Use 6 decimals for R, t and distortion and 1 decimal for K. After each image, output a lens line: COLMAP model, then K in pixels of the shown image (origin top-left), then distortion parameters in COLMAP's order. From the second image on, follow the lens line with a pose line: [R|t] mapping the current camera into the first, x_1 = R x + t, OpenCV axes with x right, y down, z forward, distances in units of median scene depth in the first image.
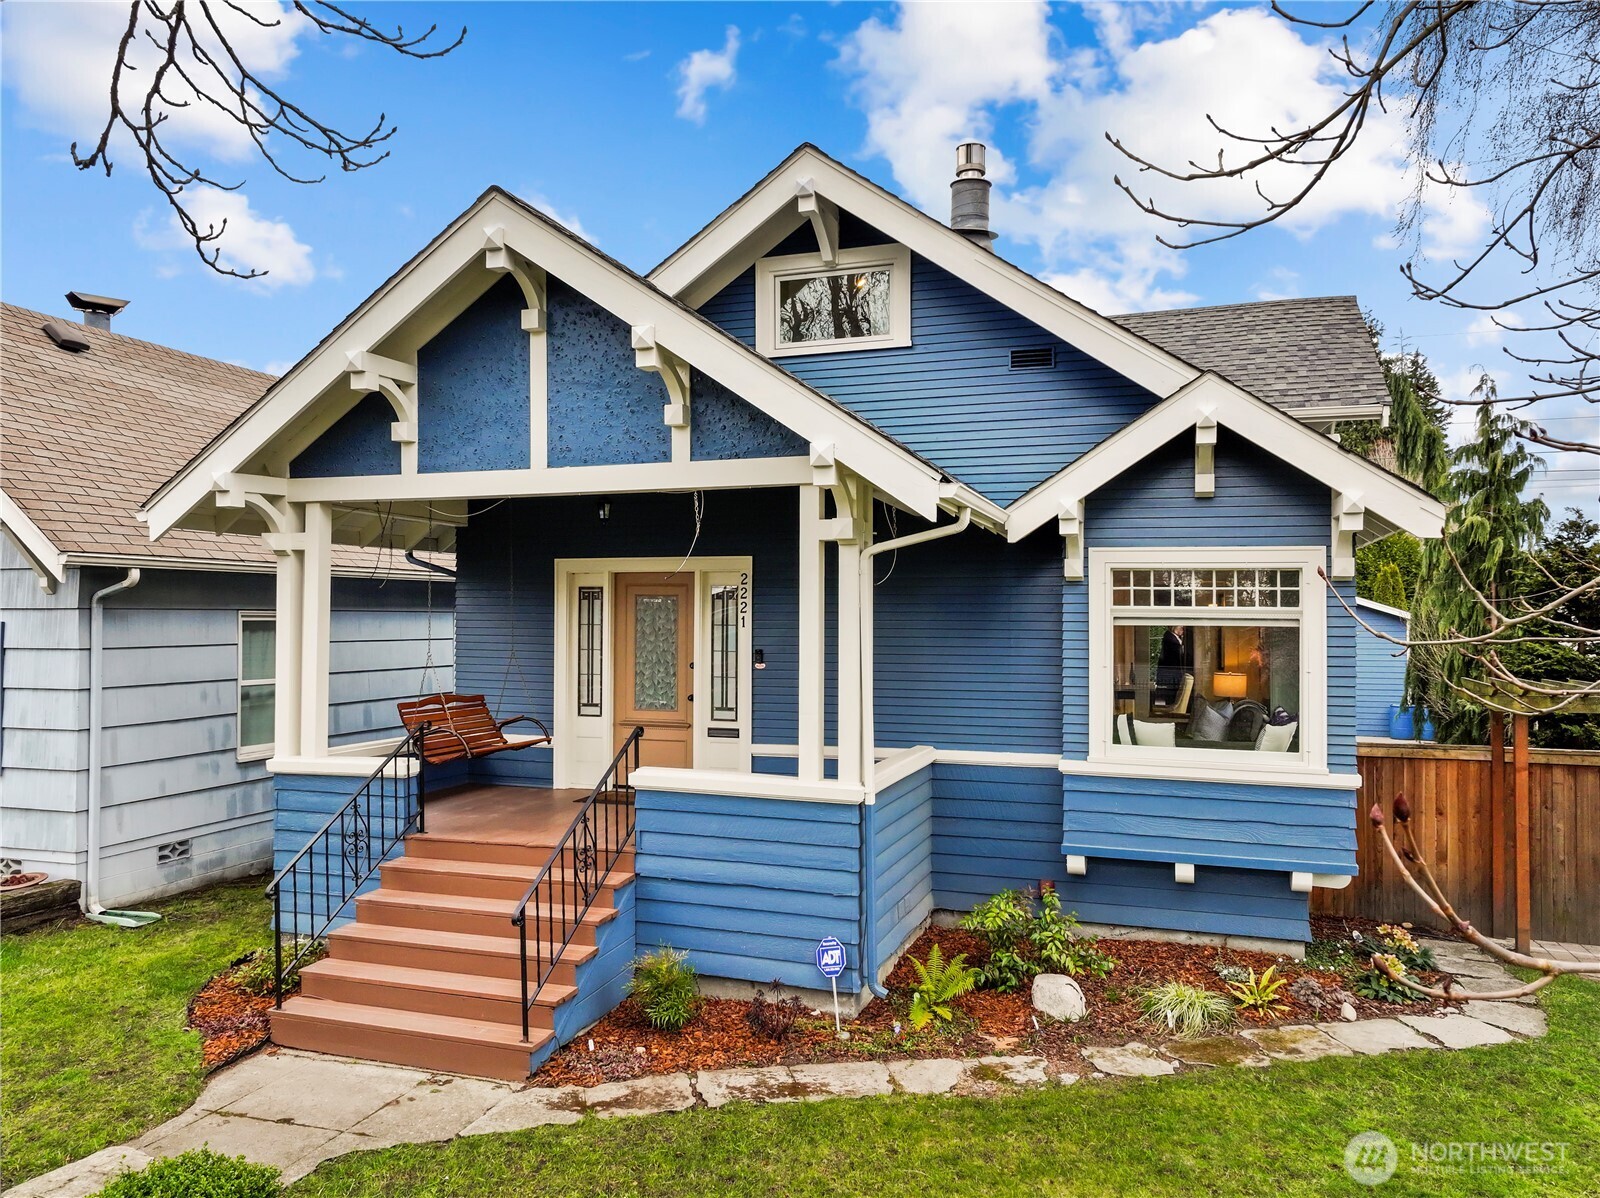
lens RADIAL K [[1133.4, 0, 800.0], [0, 1133.4, 599.0], [0, 0, 1]] dist [0.001321, 0.011627]
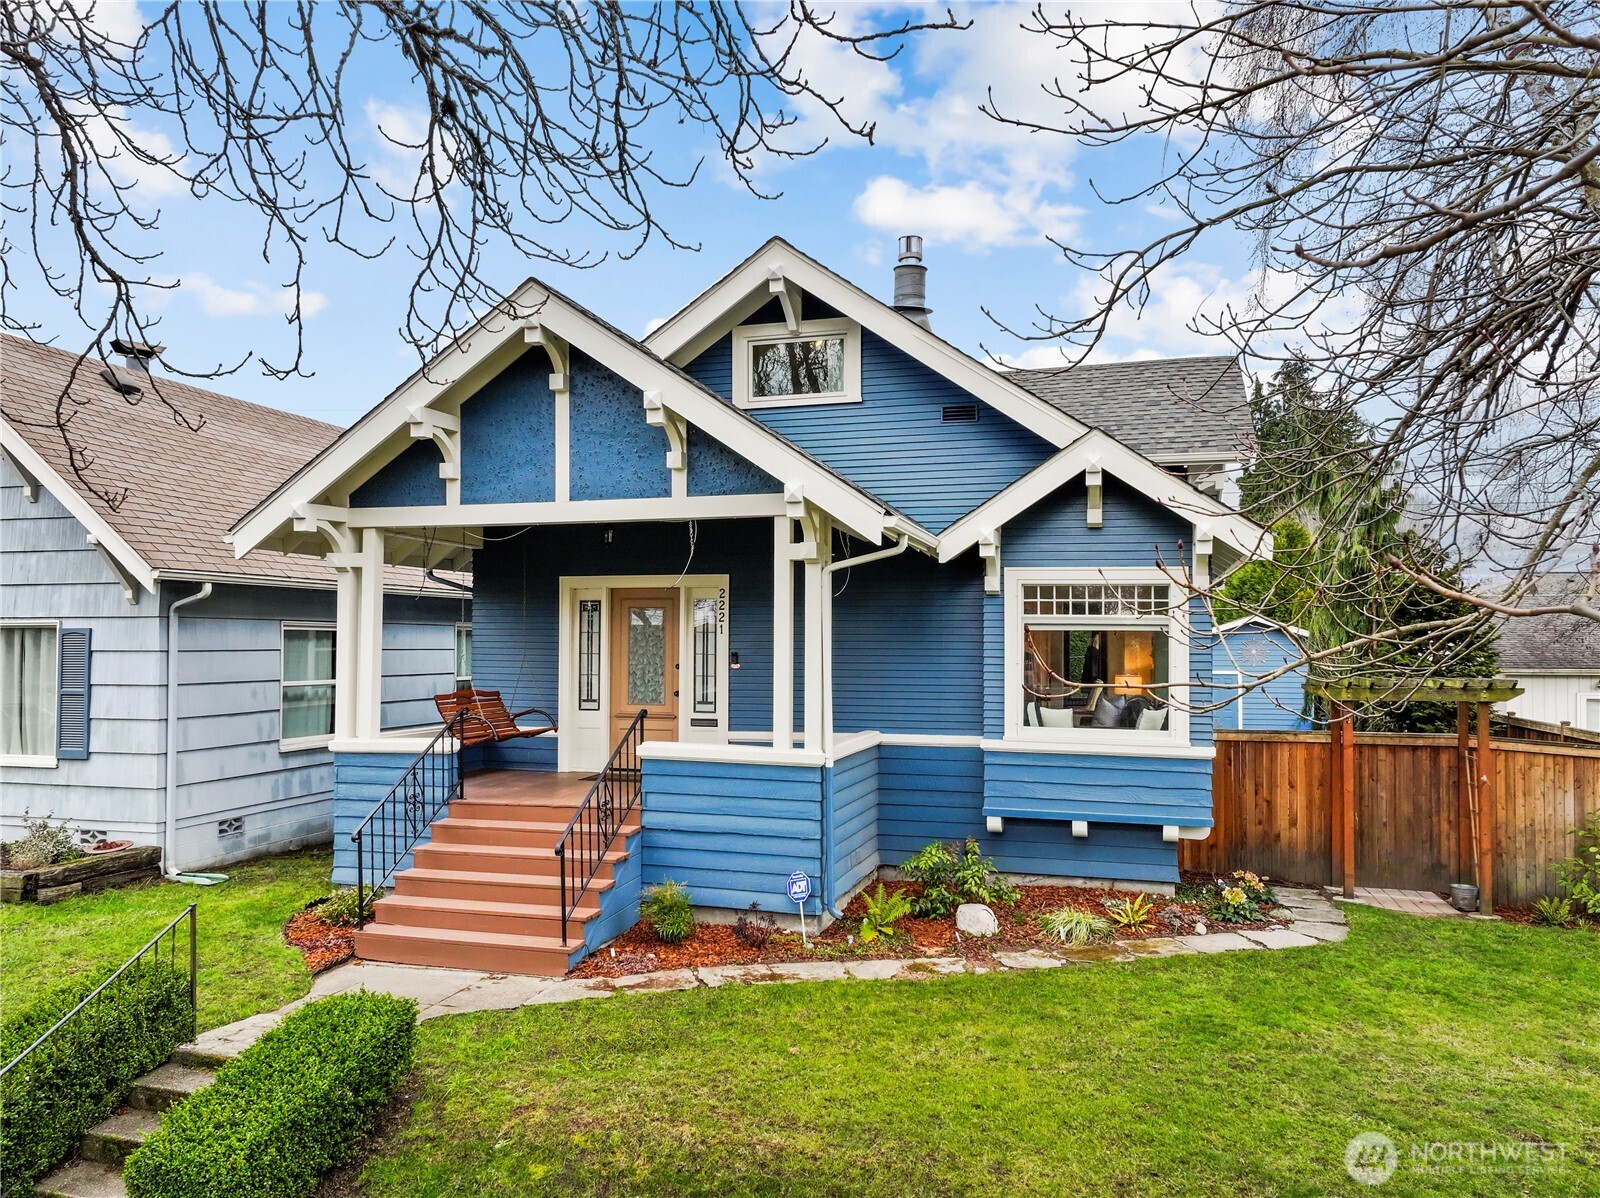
lens RADIAL K [[1126.6, 0, 798.5], [0, 1126.6, 616.8], [0, 0, 1]] dist [-0.000976, 0.001584]
pose [[0.999027, 0.001653, 0.044069, -0.026159], [-0.001331, 0.999972, -0.007330, 0.019343], [-0.044080, 0.007264, 0.999002, -0.238172]]
